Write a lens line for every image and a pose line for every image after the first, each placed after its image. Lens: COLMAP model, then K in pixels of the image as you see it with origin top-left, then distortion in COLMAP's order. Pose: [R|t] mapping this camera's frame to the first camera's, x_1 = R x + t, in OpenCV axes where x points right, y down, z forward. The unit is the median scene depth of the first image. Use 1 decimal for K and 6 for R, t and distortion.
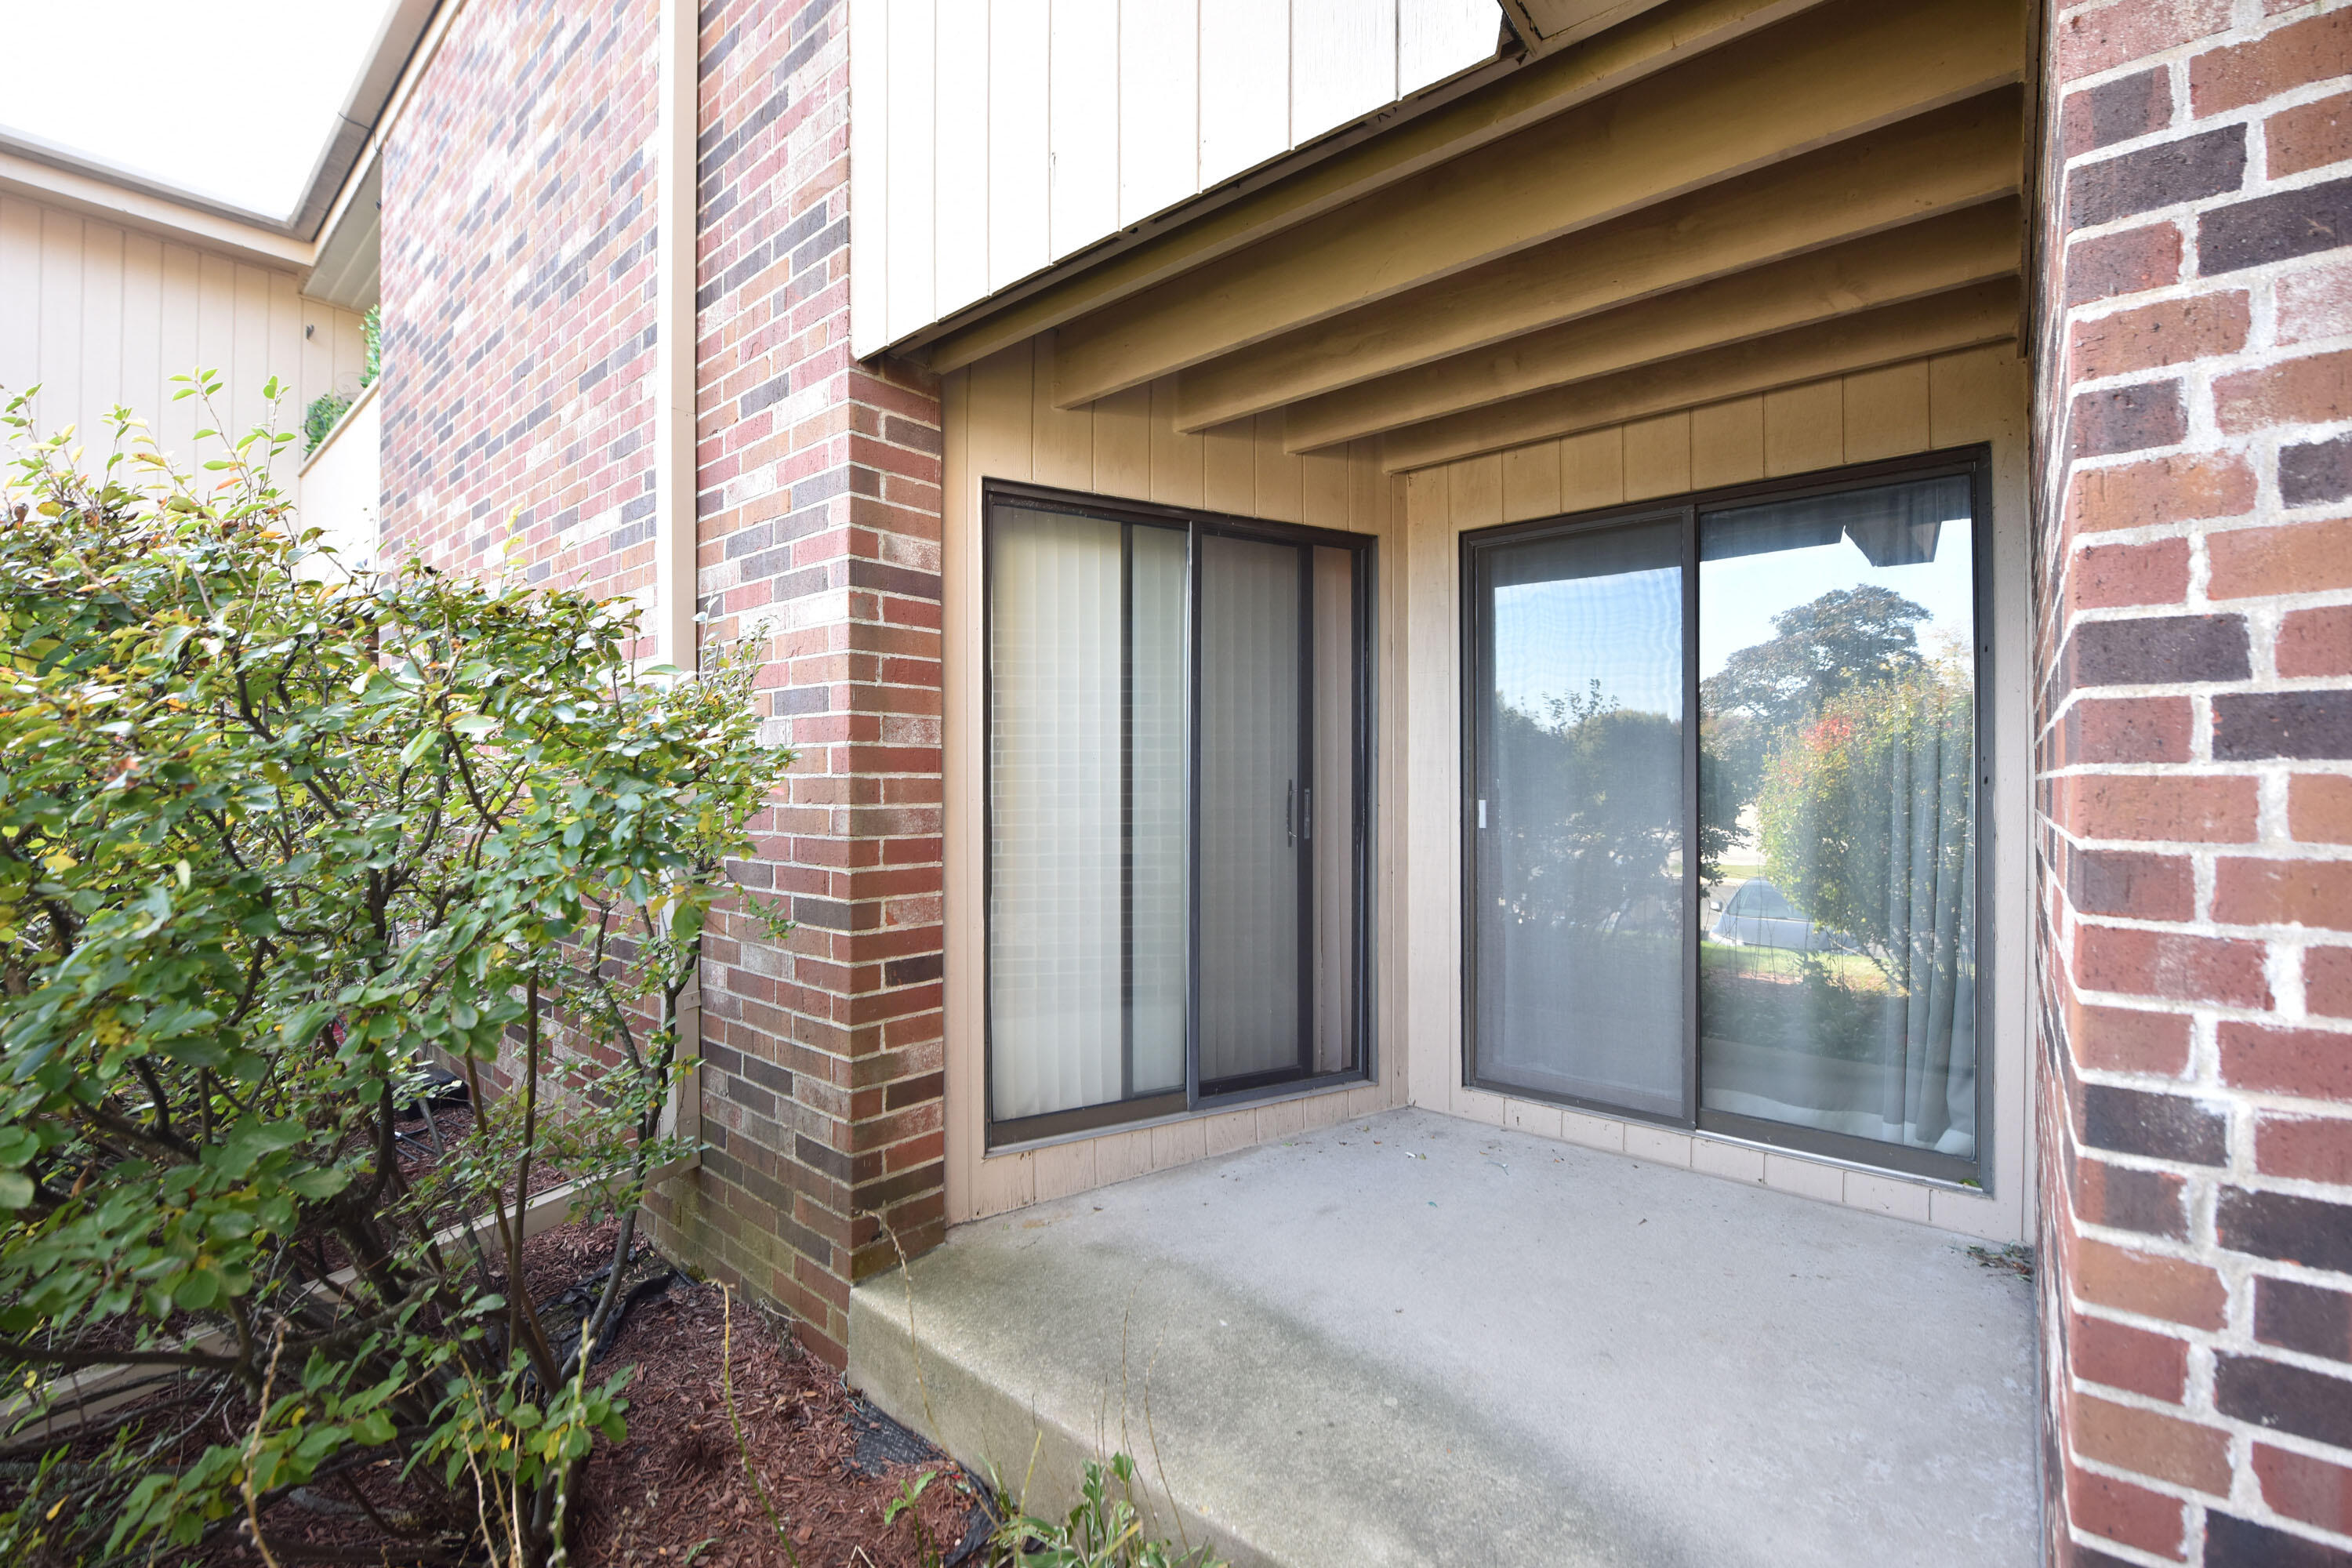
lens RADIAL K [[970.5, 0, 1184.3], [0, 970.5, 790.3], [0, 0, 1]] dist [-0.011001, -0.001335]
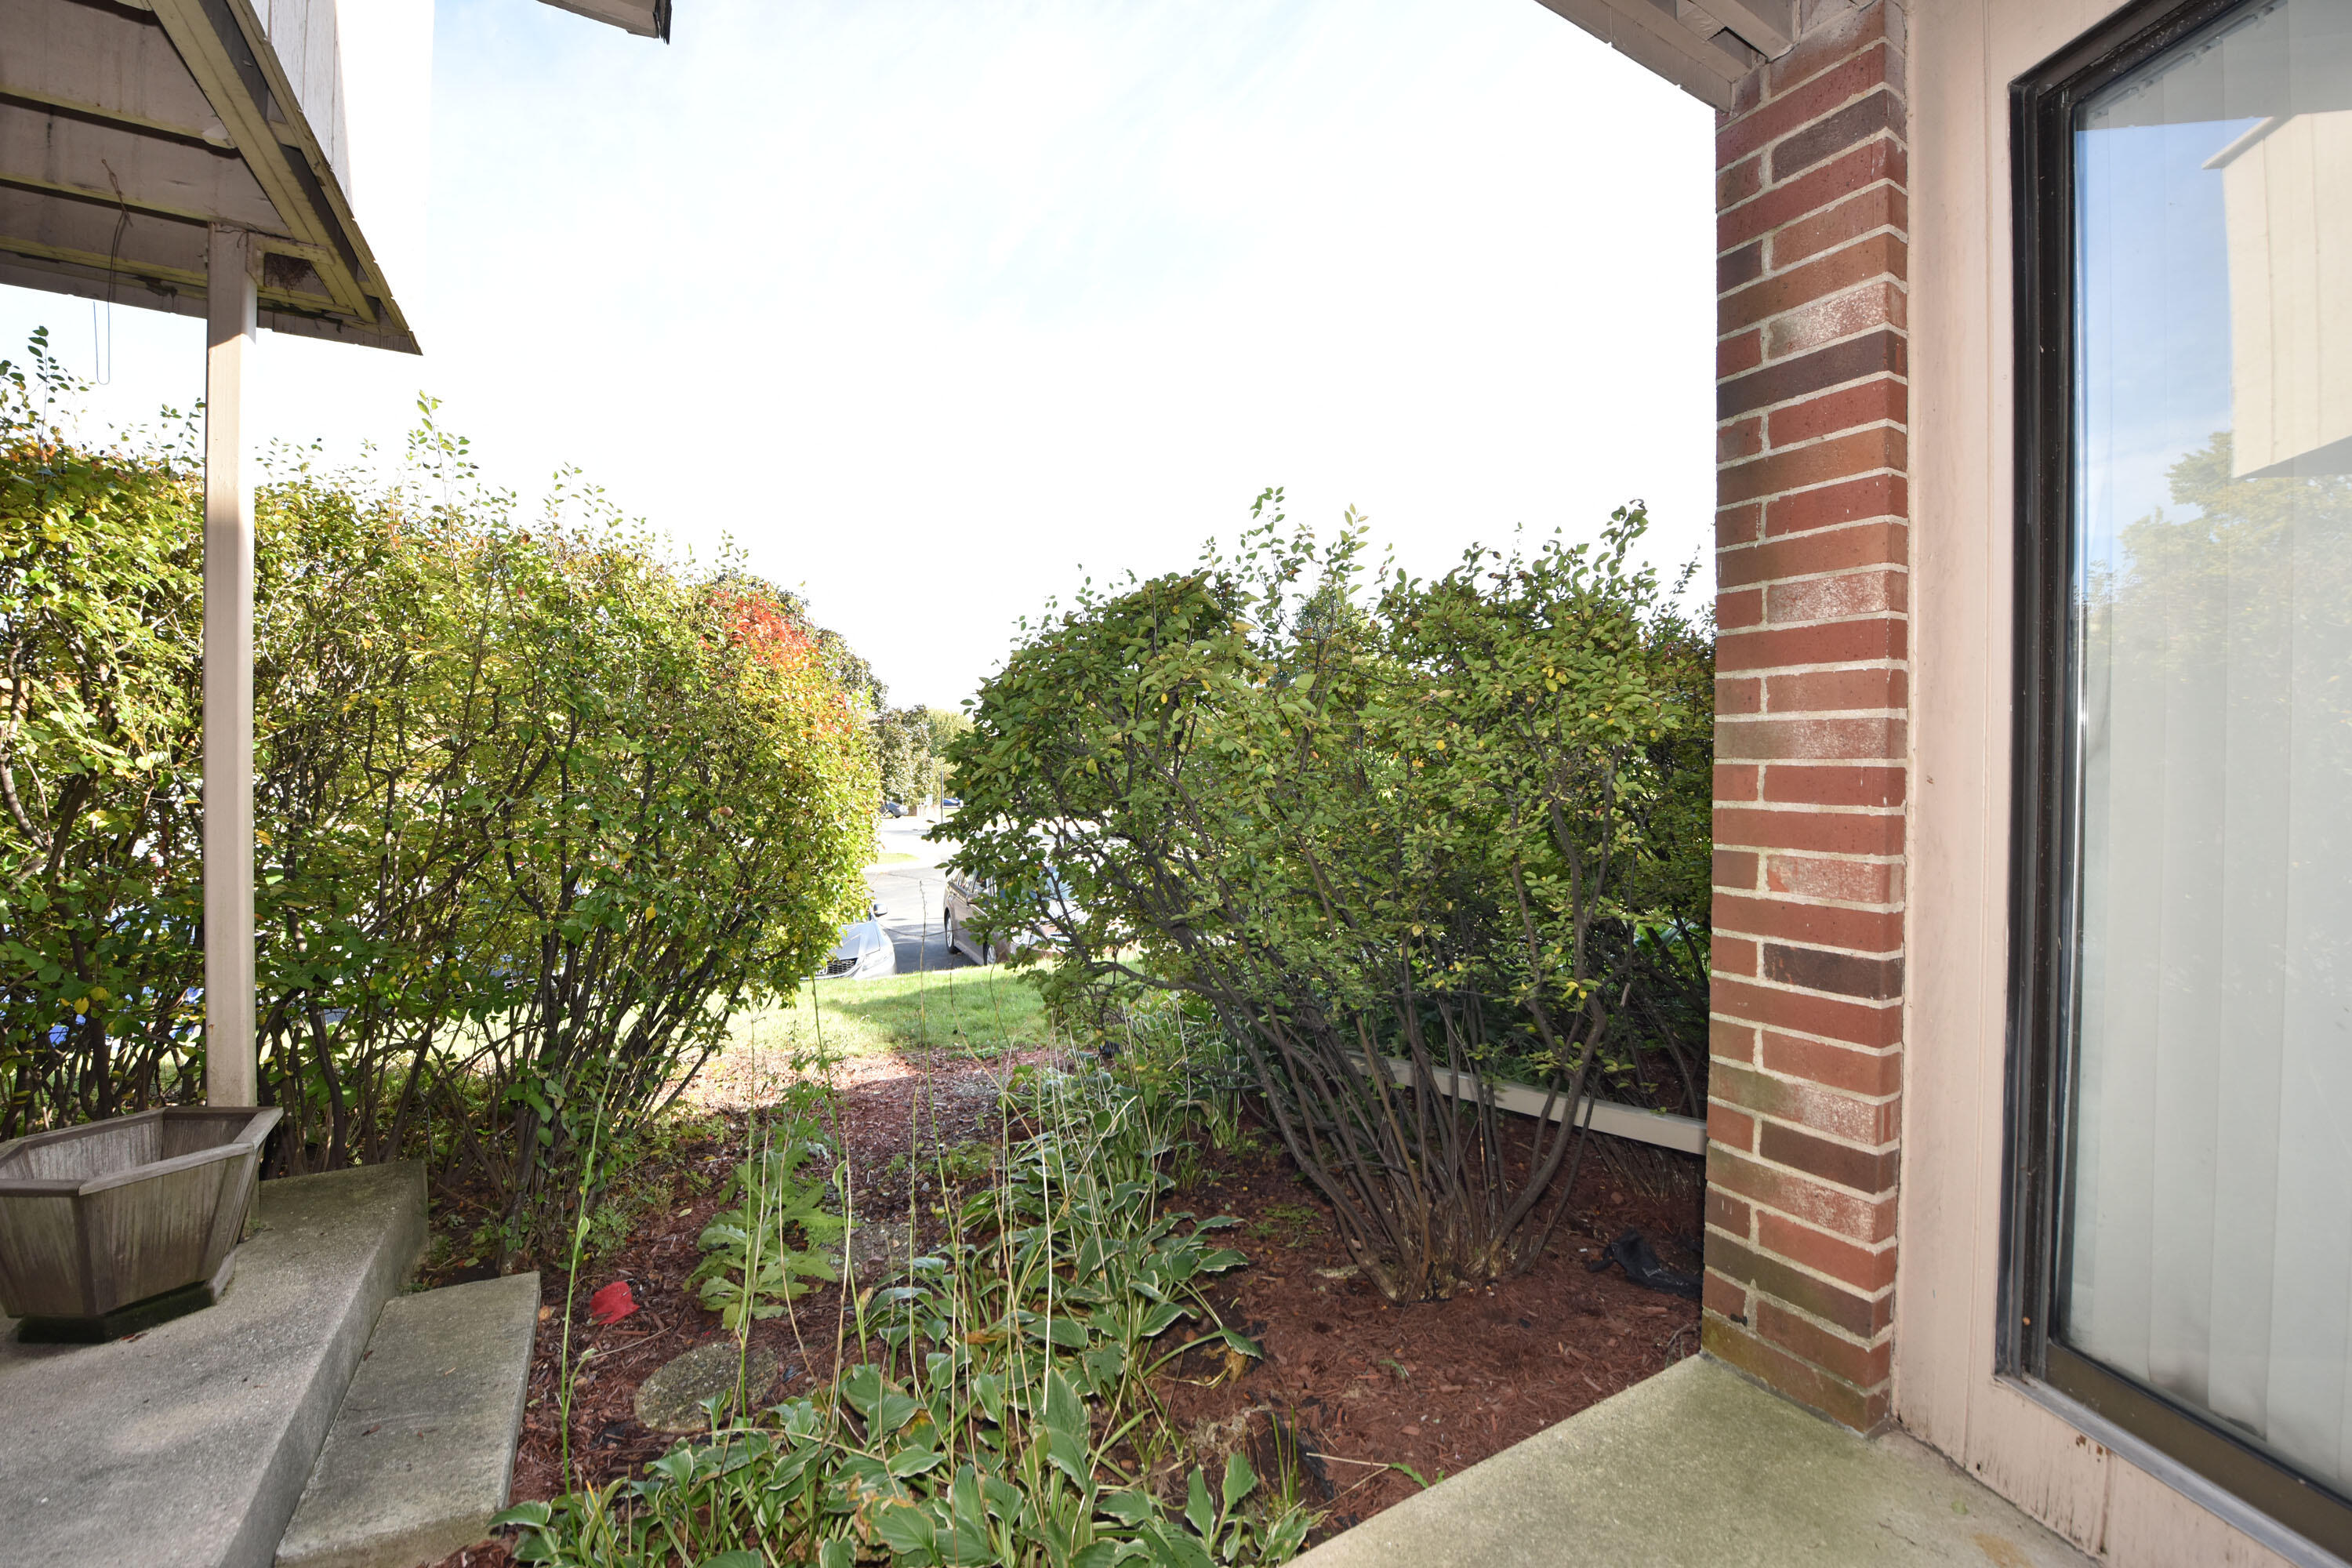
lens RADIAL K [[943.7, 0, 1179.3], [0, 943.7, 771.8], [0, 0, 1]] dist [-0.021897, 0.000235]
pose [[-0.329506, 0.012524, -0.944070, 0.456250], [0.000398, 0.999914, 0.013127, 0.046521], [0.944153, 0.003950, -0.329482, 0.819829]]
